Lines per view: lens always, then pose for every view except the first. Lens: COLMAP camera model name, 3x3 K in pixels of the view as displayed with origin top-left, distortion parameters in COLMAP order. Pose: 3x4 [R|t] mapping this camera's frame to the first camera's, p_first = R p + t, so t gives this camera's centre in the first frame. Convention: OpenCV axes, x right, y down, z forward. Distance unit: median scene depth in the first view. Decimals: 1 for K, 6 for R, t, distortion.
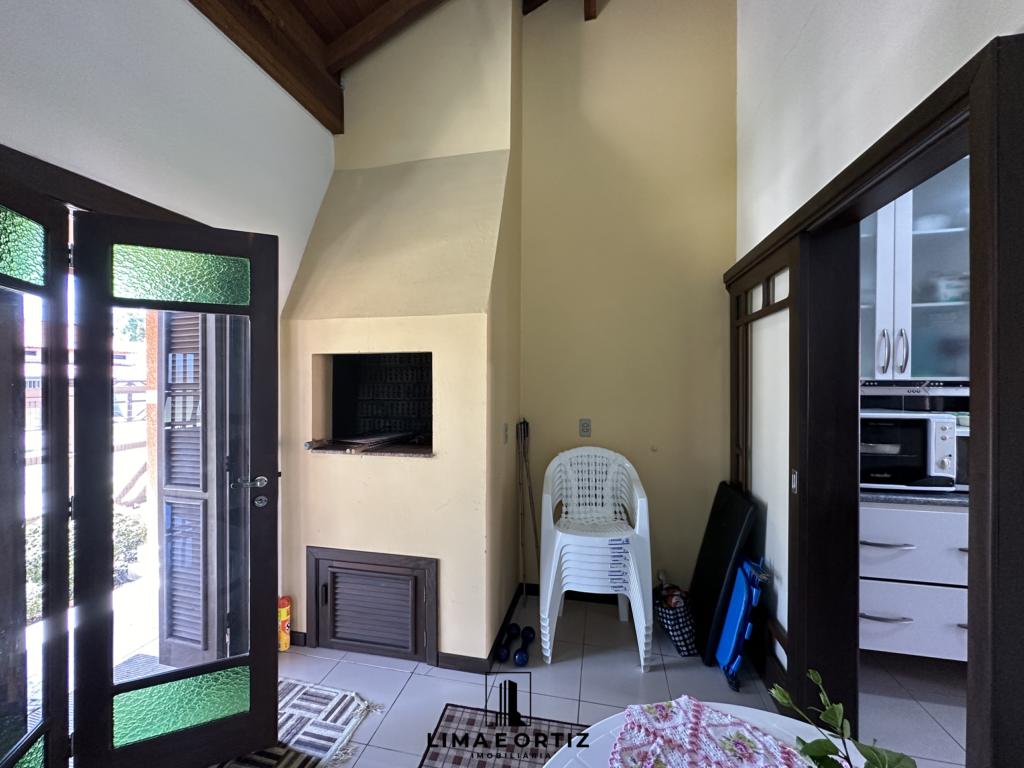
lens RADIAL K [[410.1, 0, 516.0], [0, 410.1, 382.7], [0, 0, 1]] dist [-0.004569, 0.001159]
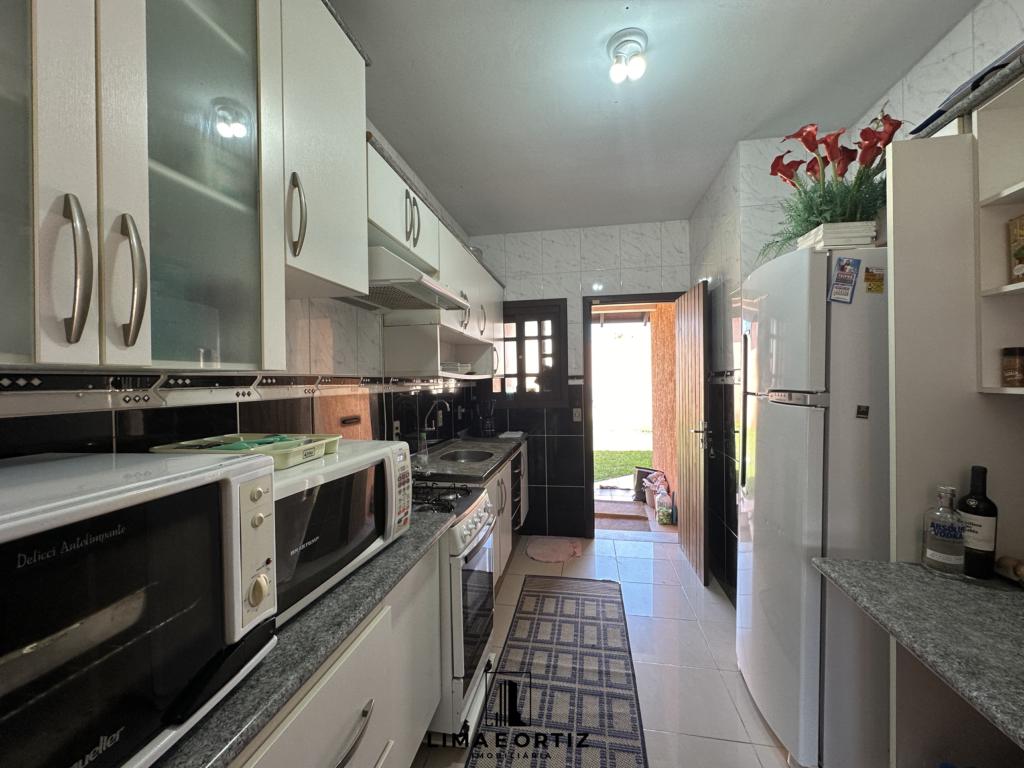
lens RADIAL K [[410.1, 0, 518.6], [0, 410.1, 387.1], [0, 0, 1]] dist [-0.004569, 0.001159]
pose [[-0.030234, -0.009774, 0.999495, 0.594323], [0.013597, 0.999856, 0.010188, 0.010953], [-0.999450, 0.013898, -0.030097, 0.685430]]
